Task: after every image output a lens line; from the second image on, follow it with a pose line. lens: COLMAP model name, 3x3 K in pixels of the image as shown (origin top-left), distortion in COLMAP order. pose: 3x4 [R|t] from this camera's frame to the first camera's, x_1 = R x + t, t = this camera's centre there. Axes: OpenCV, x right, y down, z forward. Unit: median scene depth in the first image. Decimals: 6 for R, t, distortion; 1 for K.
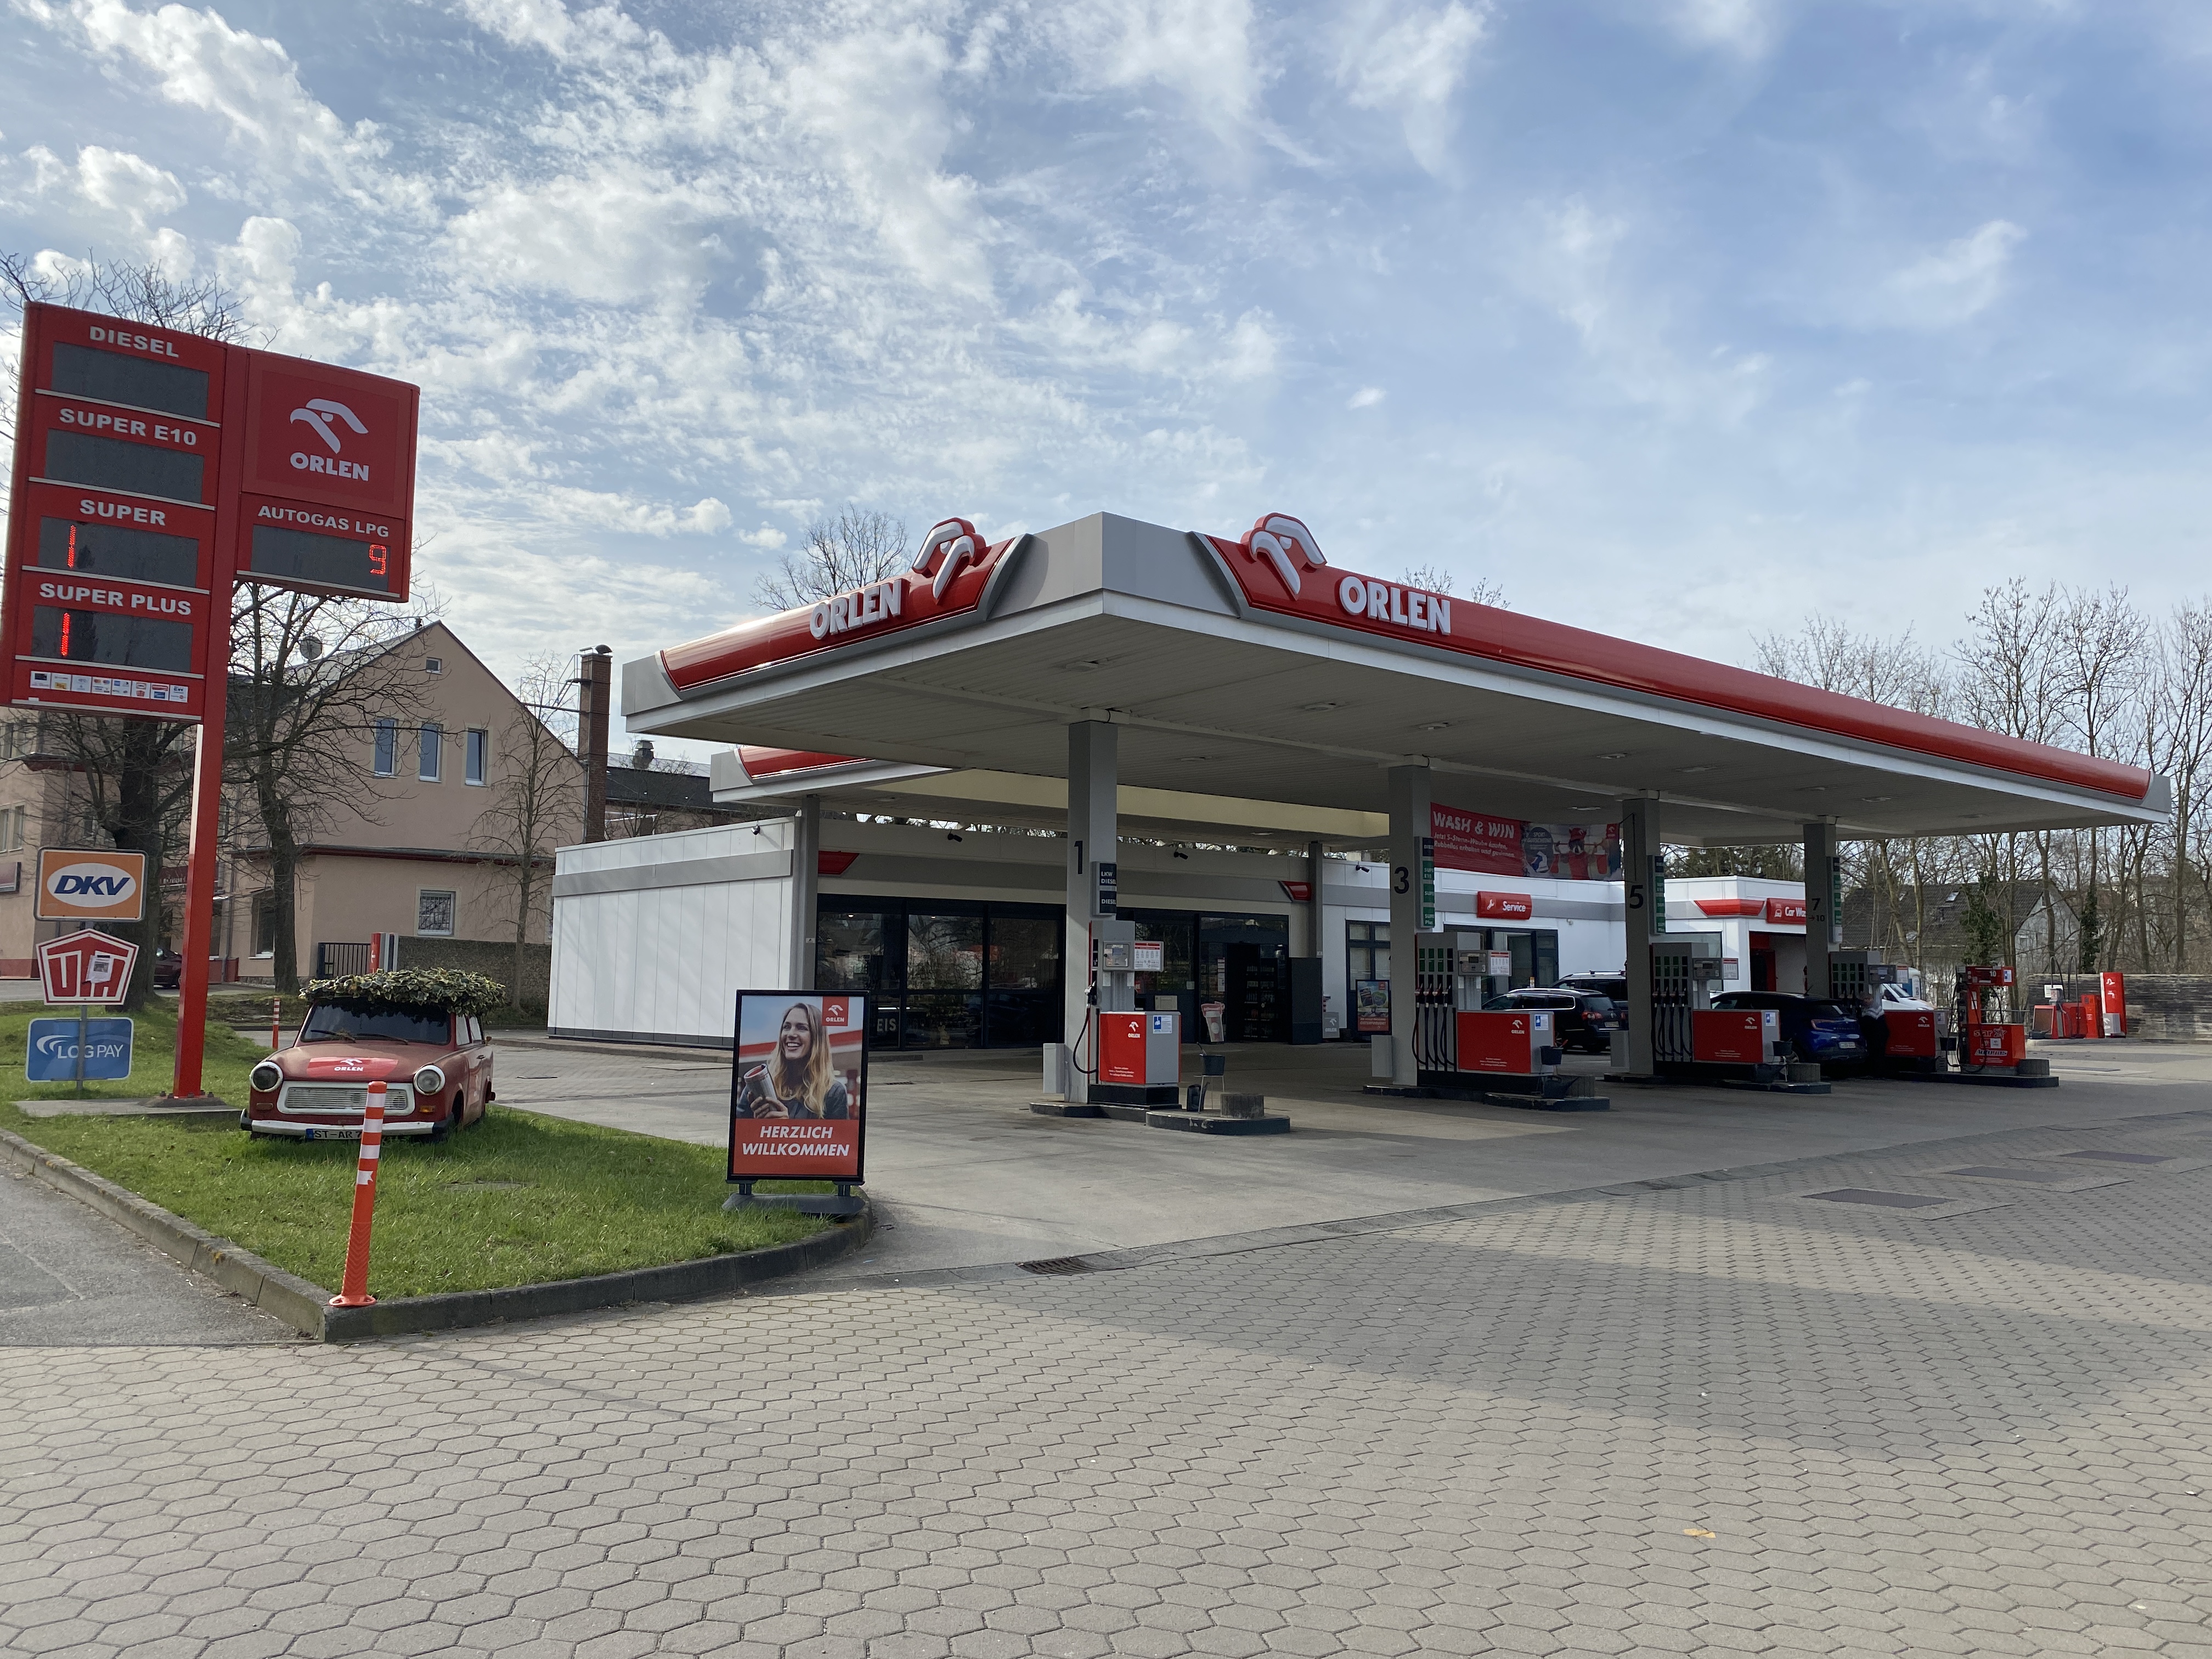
lens RADIAL K [[1624.2, 0, 1111.6], [0, 1624.2, 834.5], [0, 0, 1]] dist [0.021147, -0.008892]
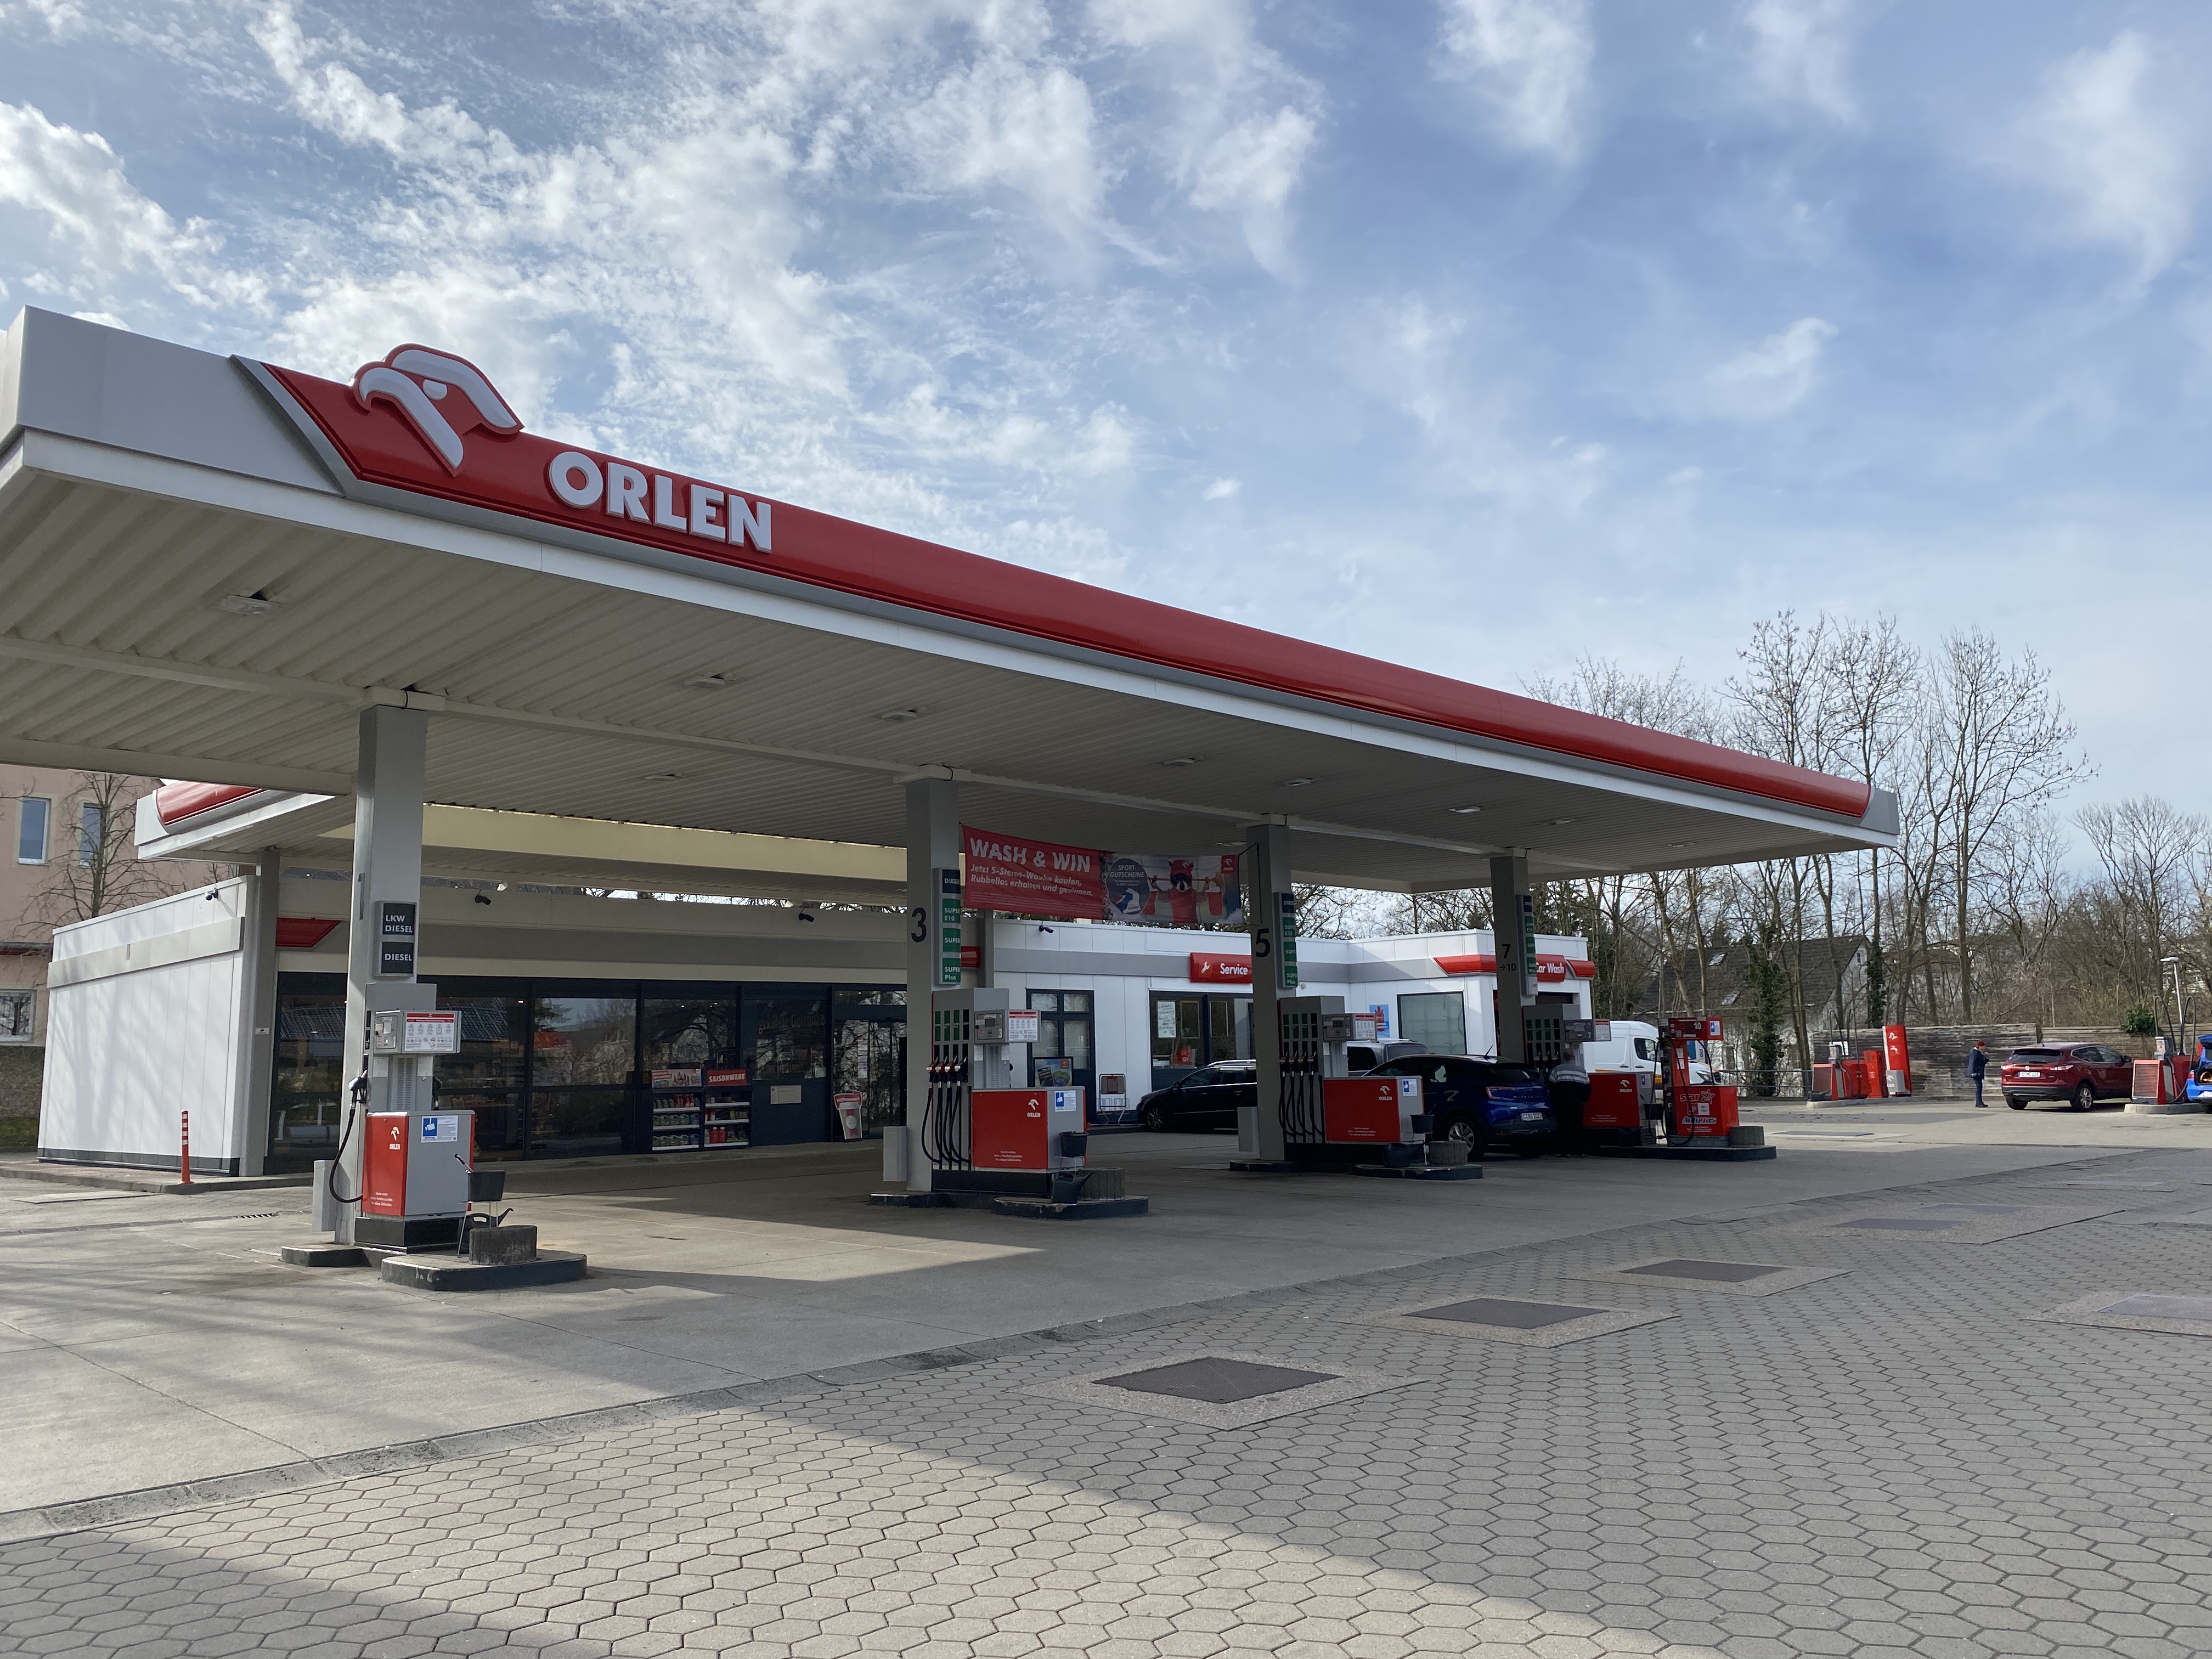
lens RADIAL K [[1624.2, 0, 1090.2], [0, 1624.2, 812.8], [0, 0, 1]] dist [0.021147, -0.008892]
pose [[0.997578, -0.021753, 0.066063, 0.111726], [0.026133, 0.997466, -0.066171, 0.015107], [-0.064456, 0.067737, 0.995619, 0.113018]]
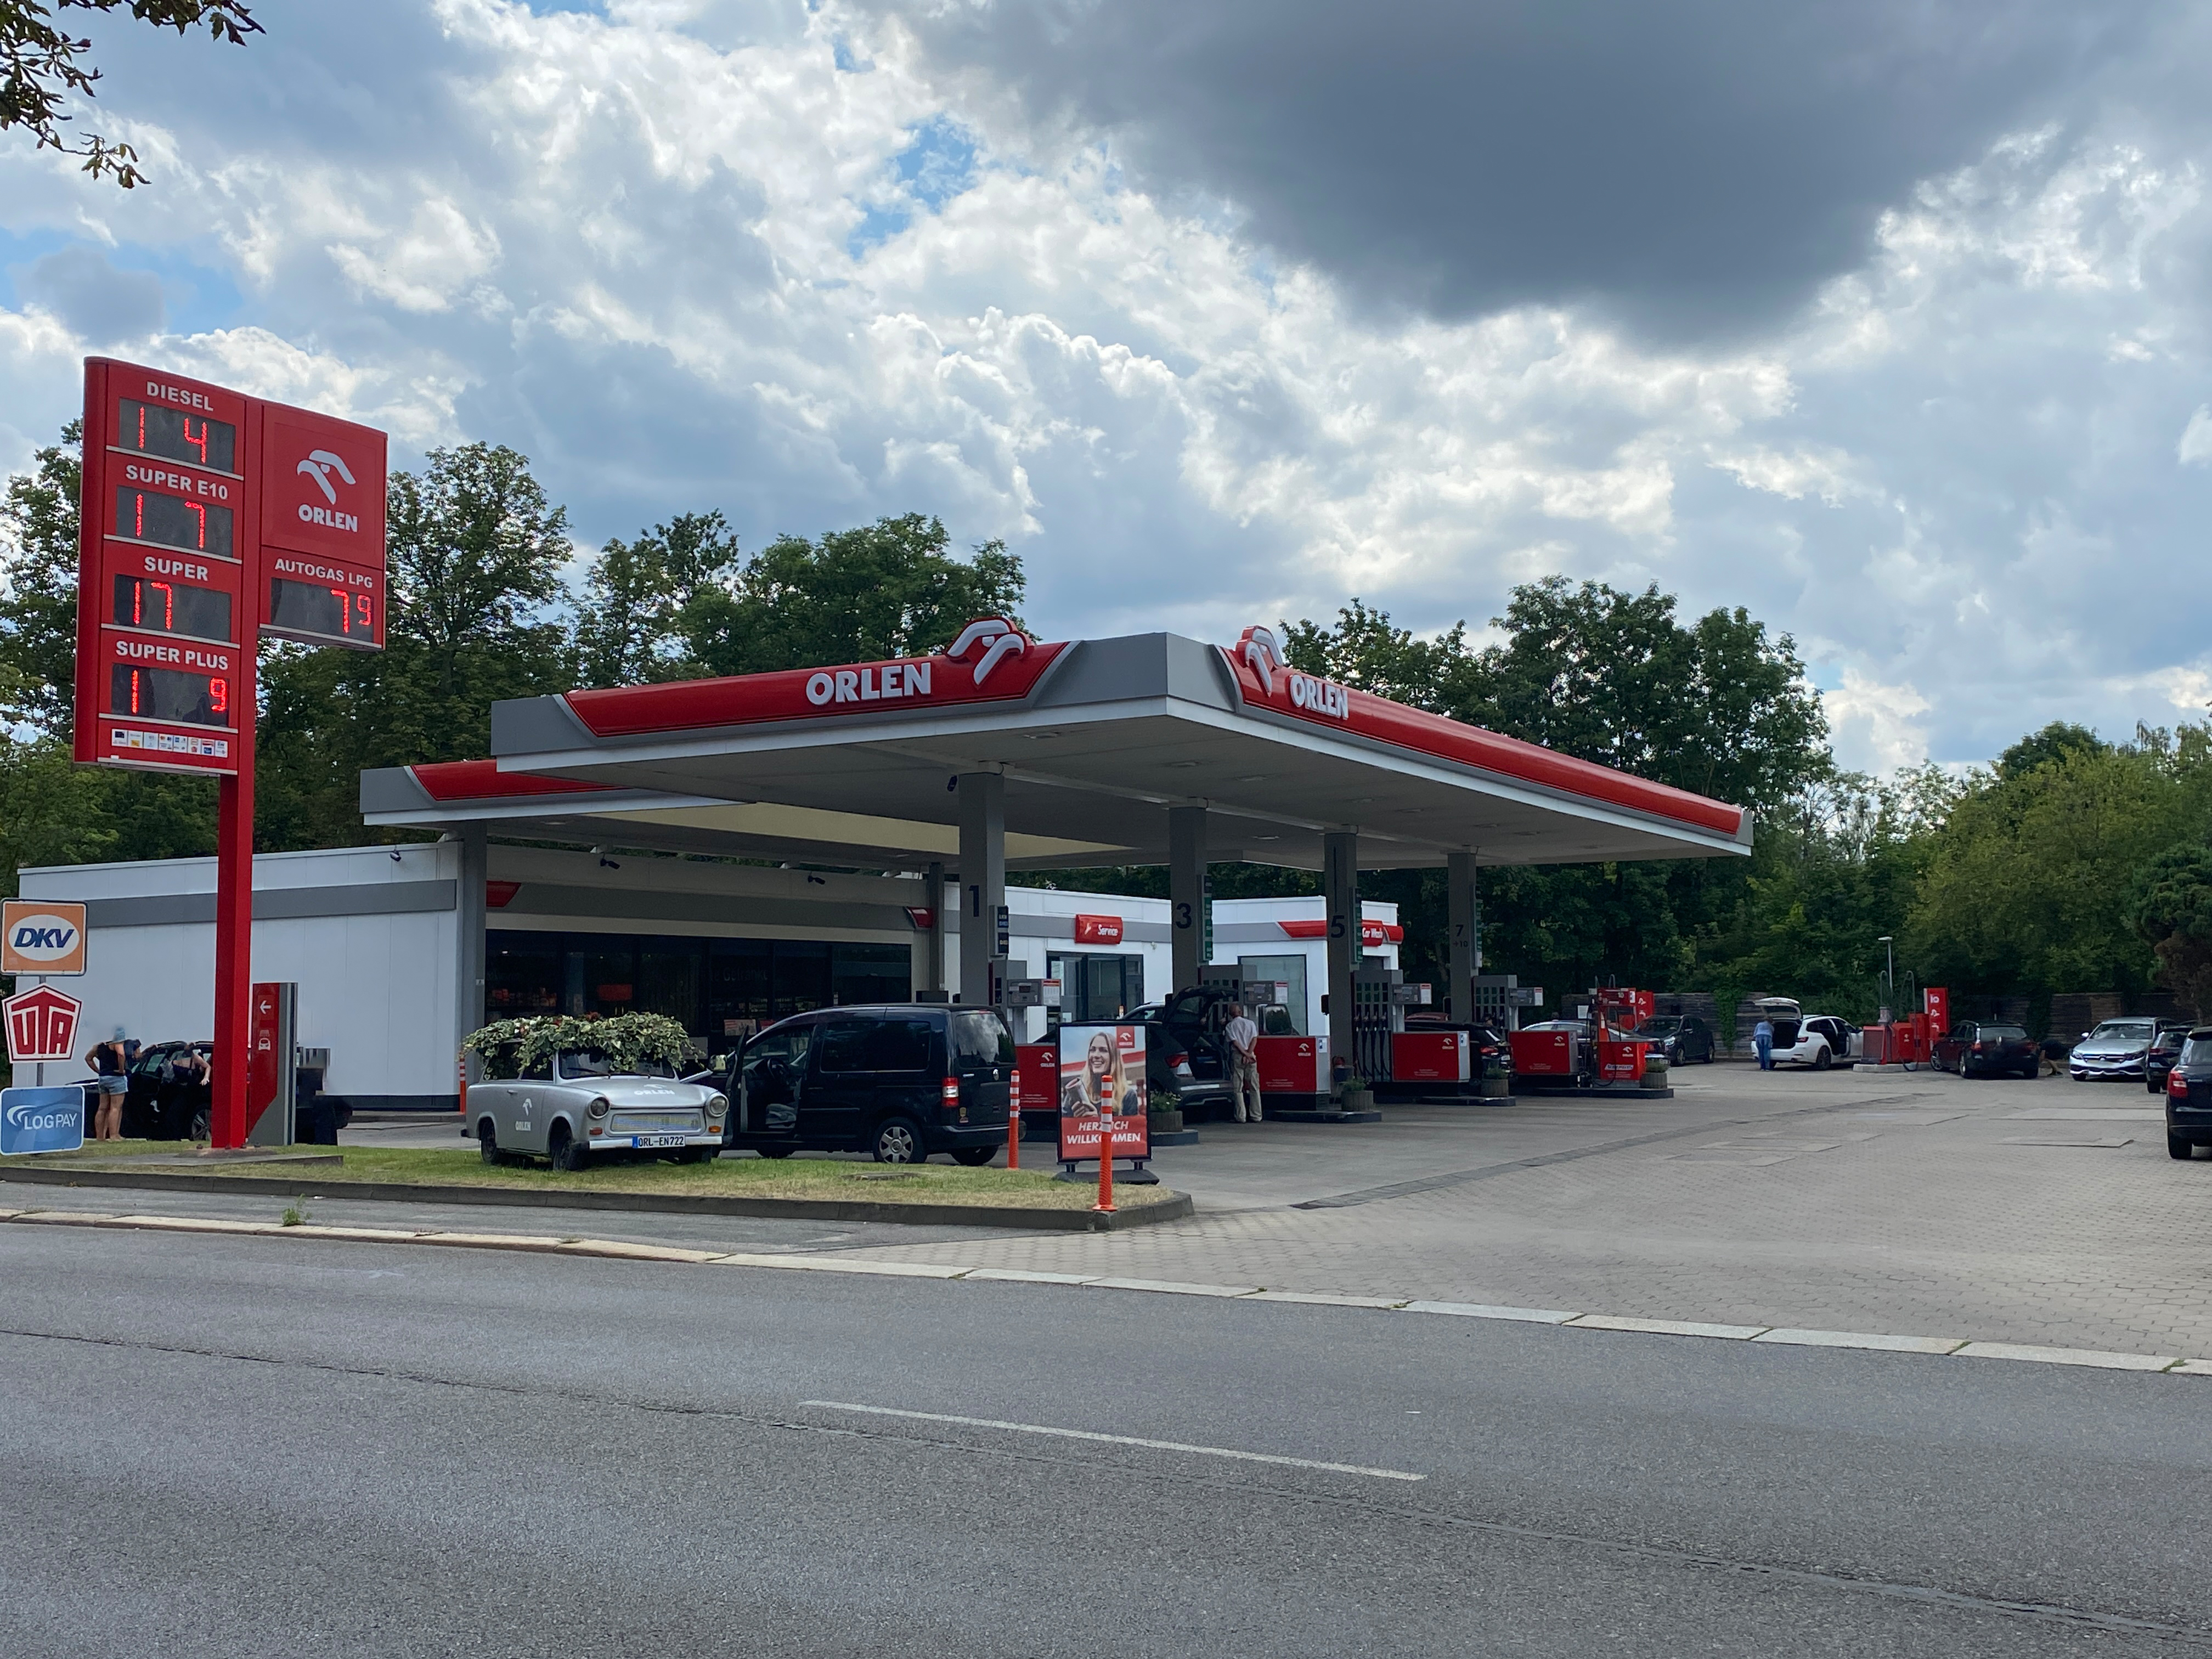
lens RADIAL K [[2277.4, 0, 1110.7], [0, 2277.4, 835.8], [0, 0, 1]] dist [-0.017271, 0.000000]
pose [[0.931152, 0.006464, 0.364574, -0.211203], [-0.009788, 0.999926, 0.007270, -0.017799], [-0.364500, -0.010338, 0.931146, -0.185669]]
